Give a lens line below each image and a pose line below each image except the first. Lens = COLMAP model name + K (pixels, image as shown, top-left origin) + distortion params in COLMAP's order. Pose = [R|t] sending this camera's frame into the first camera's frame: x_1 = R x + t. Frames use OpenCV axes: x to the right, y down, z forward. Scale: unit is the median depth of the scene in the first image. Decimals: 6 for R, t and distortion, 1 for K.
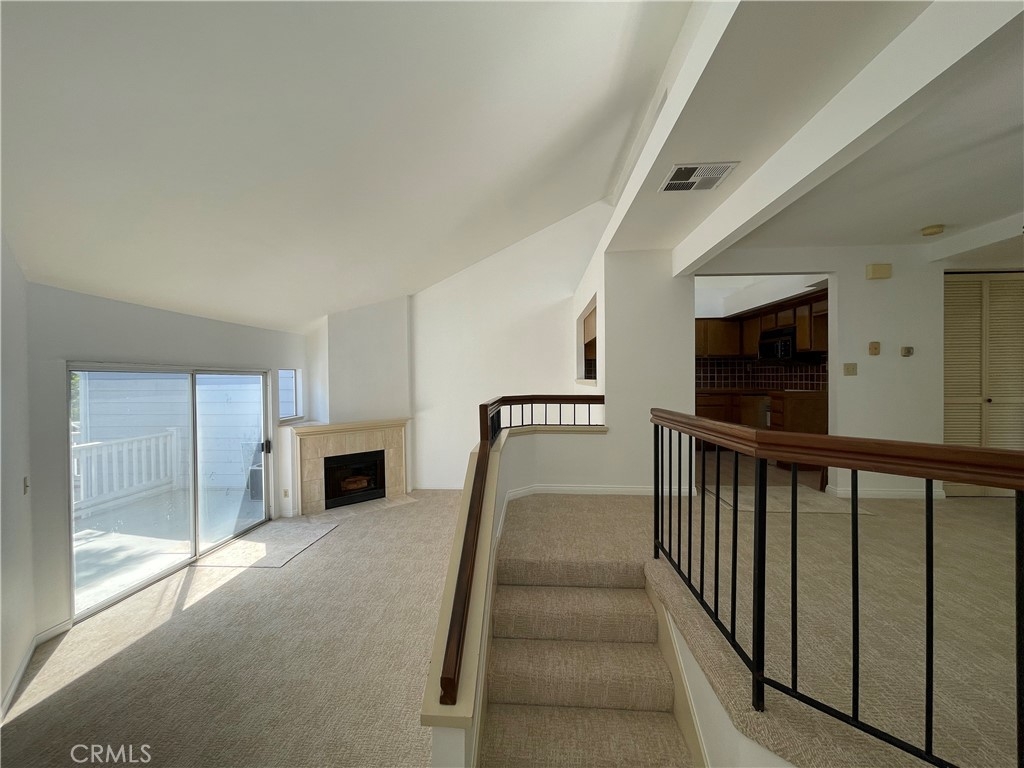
lens RADIAL K [[413.9, 0, 512.0], [0, 413.9, 384.0], [0, 0, 1]] dist [0.001654, 0.000240]
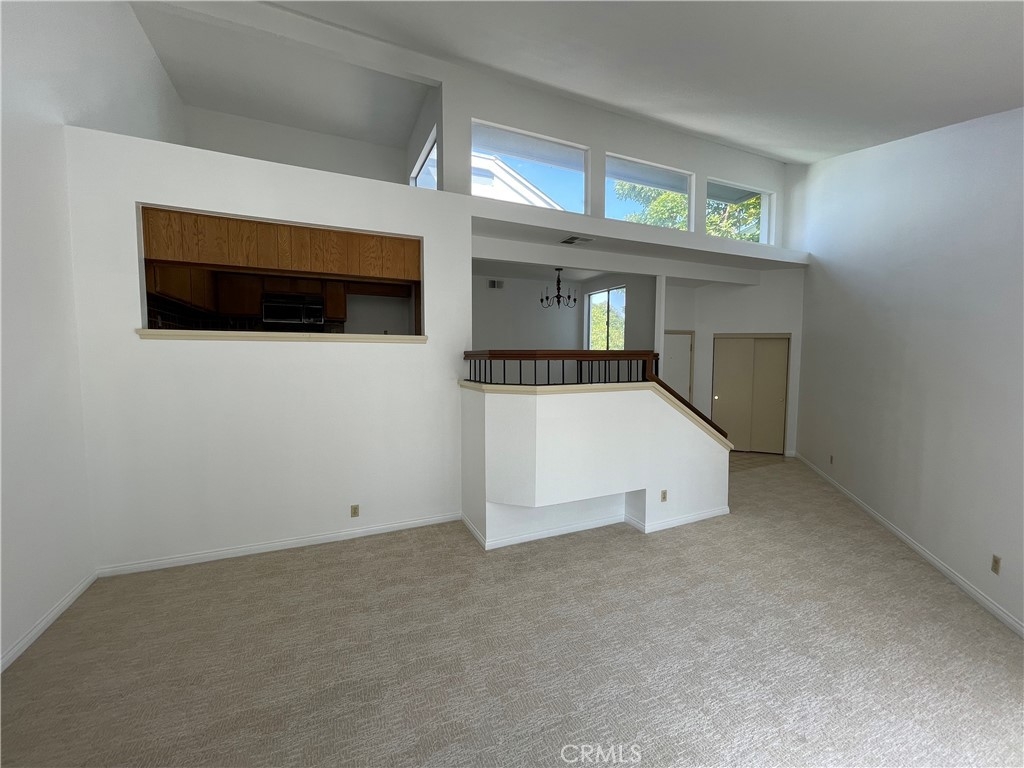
lens RADIAL K [[413.9, 0, 512.0], [0, 413.9, 384.0], [0, 0, 1]] dist [0.001654, 0.000240]
pose [[-0.457938, -0.046223, 0.887782, -0.508939], [0.014813, 0.998112, 0.059608, 0.032842], [-0.888861, 0.040448, -0.456389, 0.910934]]
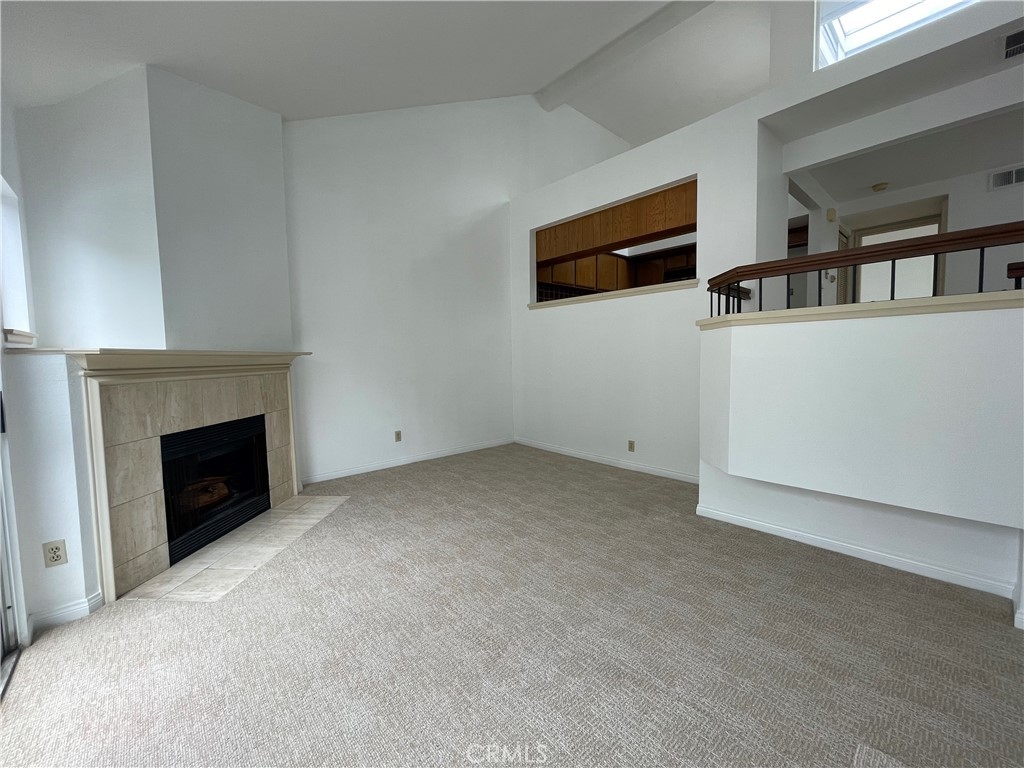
lens RADIAL K [[413.9, 0, 512.0], [0, 413.9, 384.0], [0, 0, 1]] dist [0.001654, 0.000240]
pose [[0.708139, -0.041022, 0.704881, -0.496502], [0.010885, 0.998826, 0.047193, 0.114607], [-0.705989, -0.025746, 0.707754, 0.494858]]
